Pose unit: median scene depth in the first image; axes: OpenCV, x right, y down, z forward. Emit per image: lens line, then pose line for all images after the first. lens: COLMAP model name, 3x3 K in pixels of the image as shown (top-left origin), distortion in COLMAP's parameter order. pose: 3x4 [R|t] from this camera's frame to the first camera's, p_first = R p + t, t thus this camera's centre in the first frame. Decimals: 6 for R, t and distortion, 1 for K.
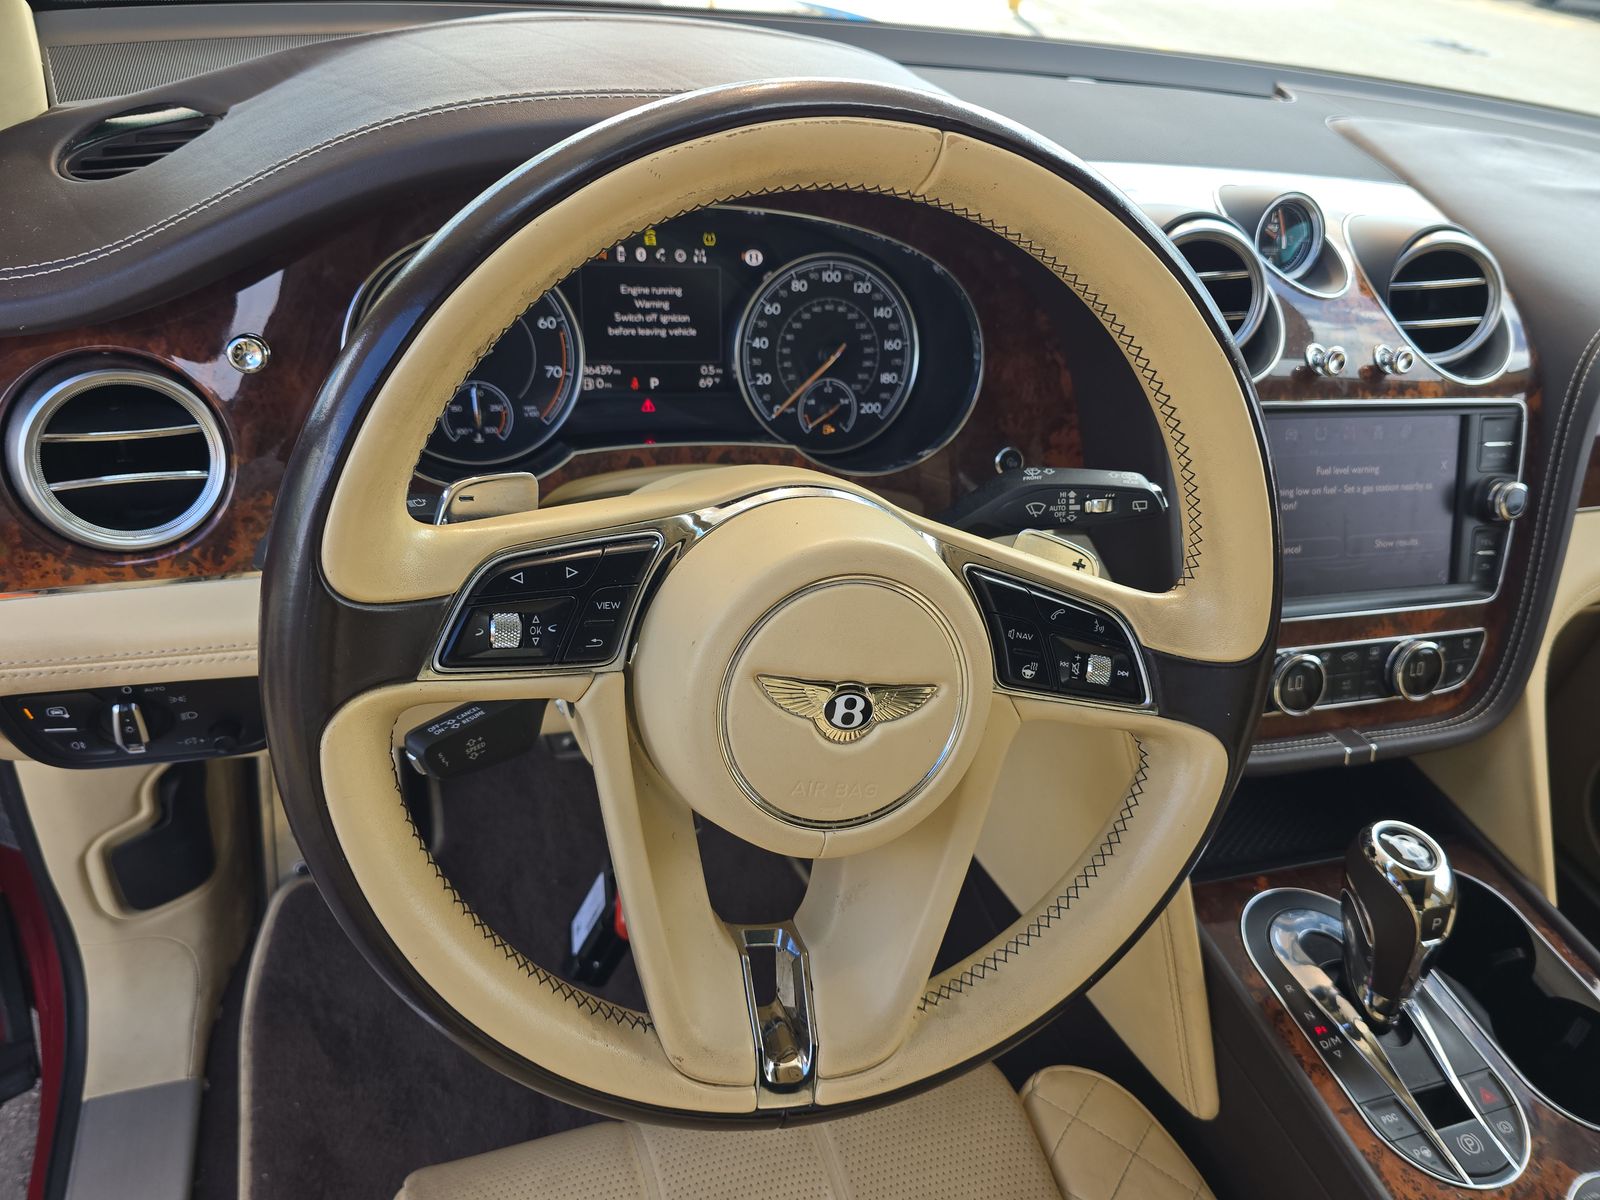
lens RADIAL K [[1112.0, 0, 796.8], [0, 1112.0, 590.1], [0, 0, 1]] dist [0.062013, -0.069892]
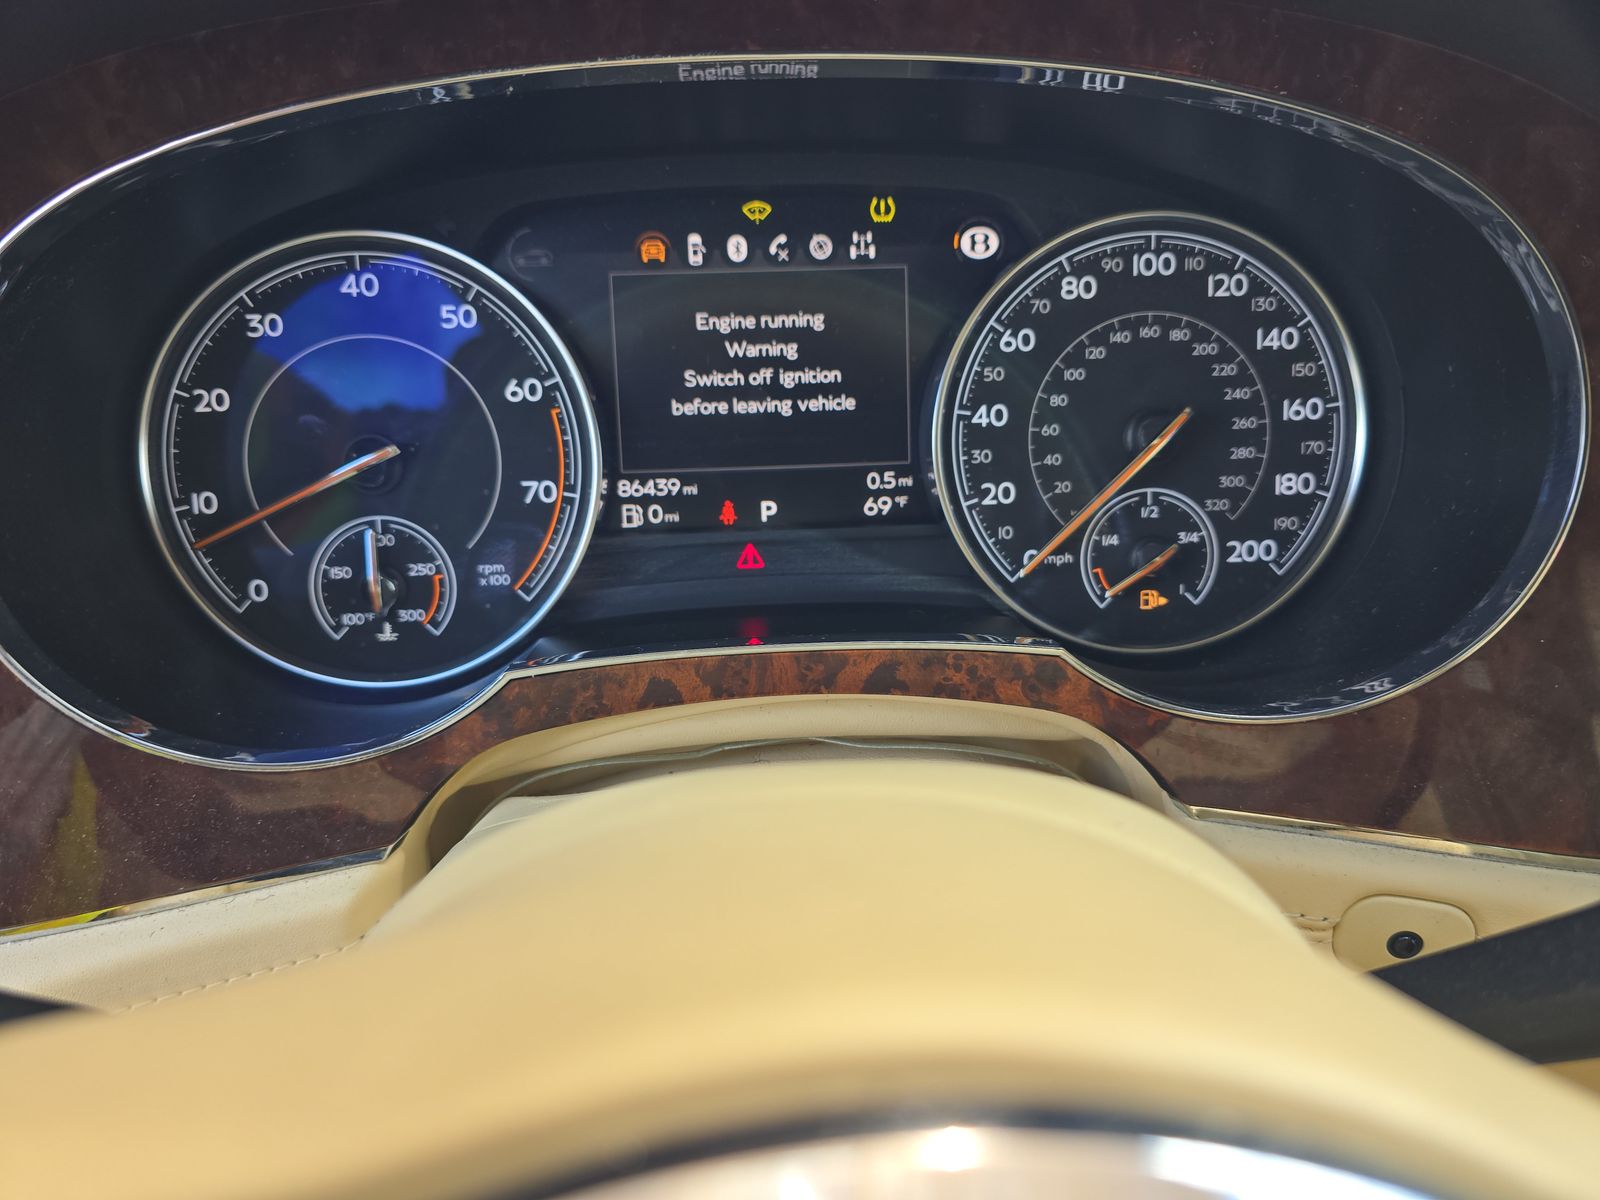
lens RADIAL K [[1112.0, 0, 796.8], [0, 1112.0, 590.1], [0, 0, 1]] dist [0.062013, -0.069892]
pose [[0.960858, -0.013440, -0.276715, 0.016266], [-0.023831, 0.991111, -0.130887, -0.089819], [0.276014, 0.132358, 0.951996, 0.555145]]
